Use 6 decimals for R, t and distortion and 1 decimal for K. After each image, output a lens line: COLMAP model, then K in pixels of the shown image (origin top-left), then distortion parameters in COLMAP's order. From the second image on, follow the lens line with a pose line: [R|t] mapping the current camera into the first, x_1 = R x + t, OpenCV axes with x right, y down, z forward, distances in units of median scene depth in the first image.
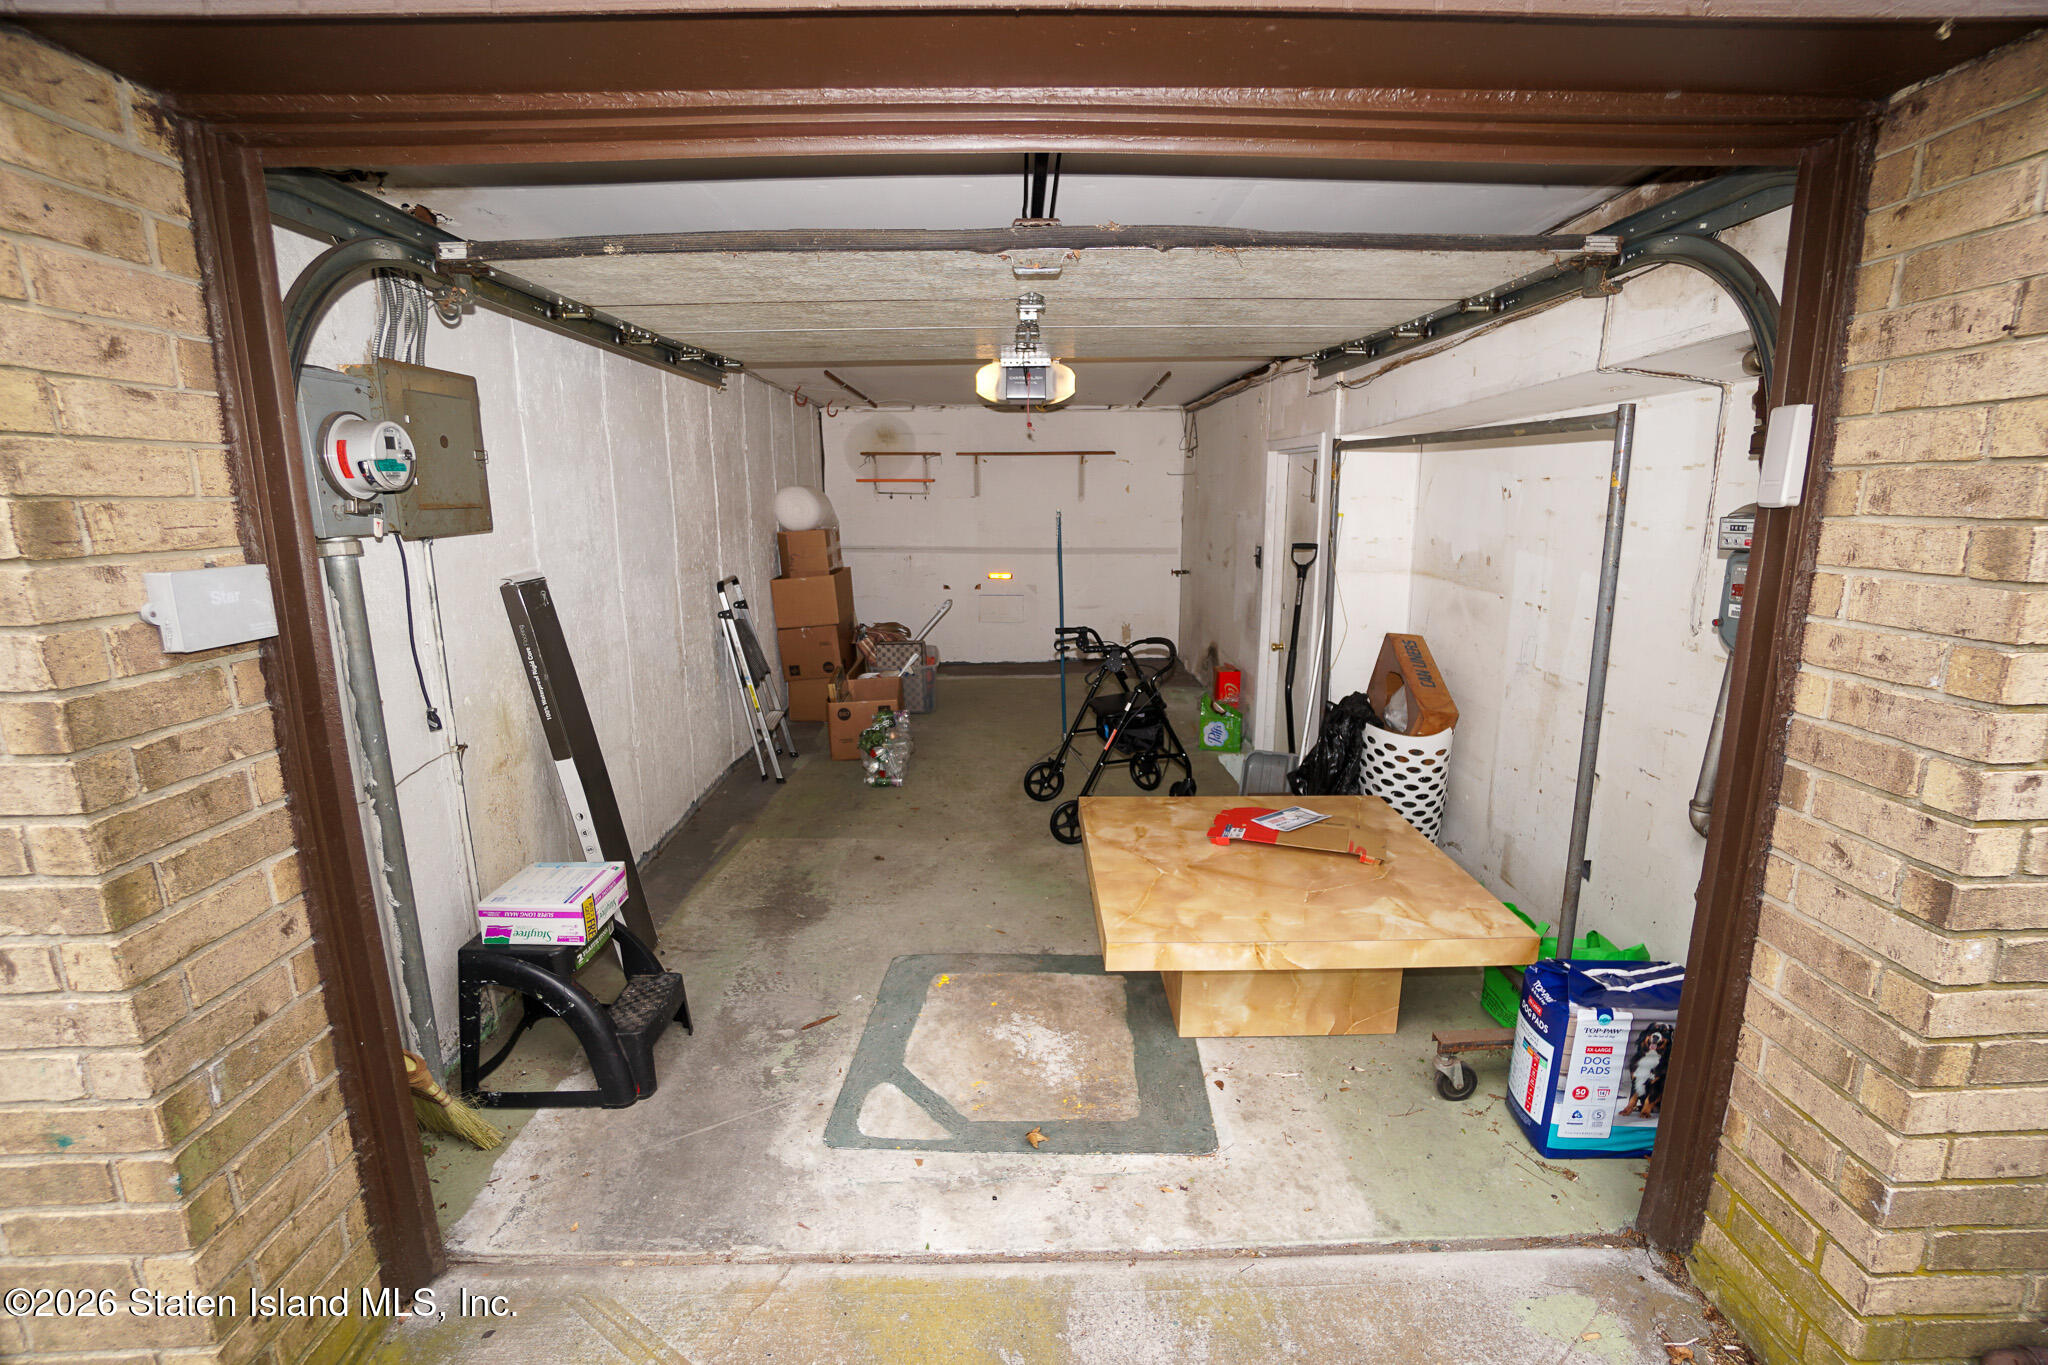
lens RADIAL K [[899.6, 0, 1034.0], [0, 899.6, 680.3], [0, 0, 1]] dist [-0.062432, 0.021933]
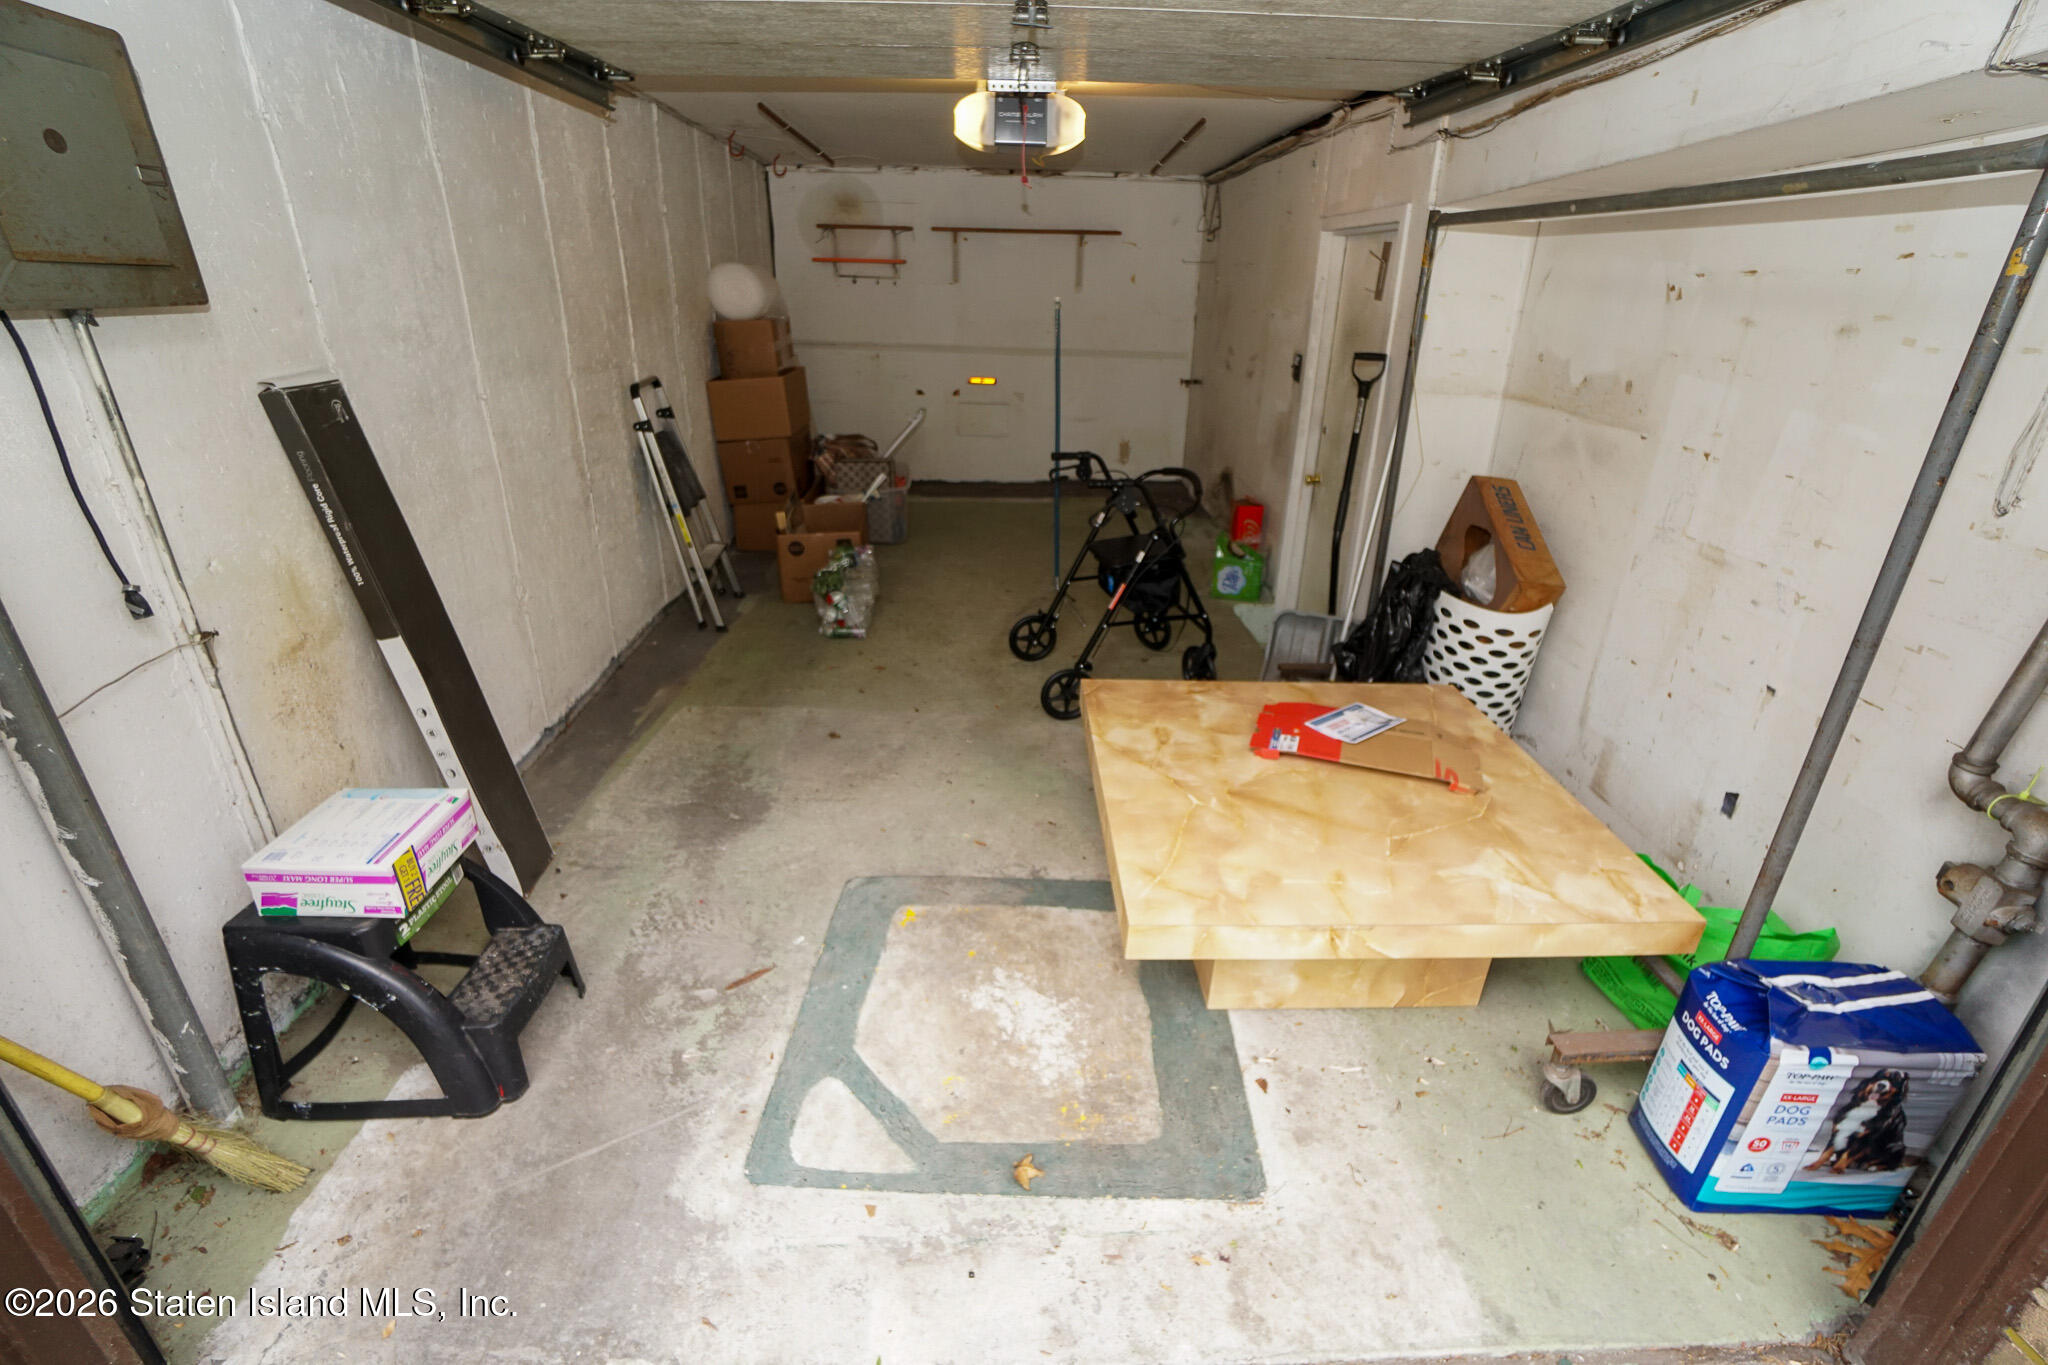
lens RADIAL K [[899.6, 0, 1035.8], [0, 899.6, 676.7], [0, 0, 1]] dist [-0.062432, 0.021933]
pose [[0.999484, 0.016828, 0.027358, -0.013791], [-0.022091, 0.978472, 0.205194, -0.041171], [-0.023316, -0.205693, 0.978339, 0.273928]]
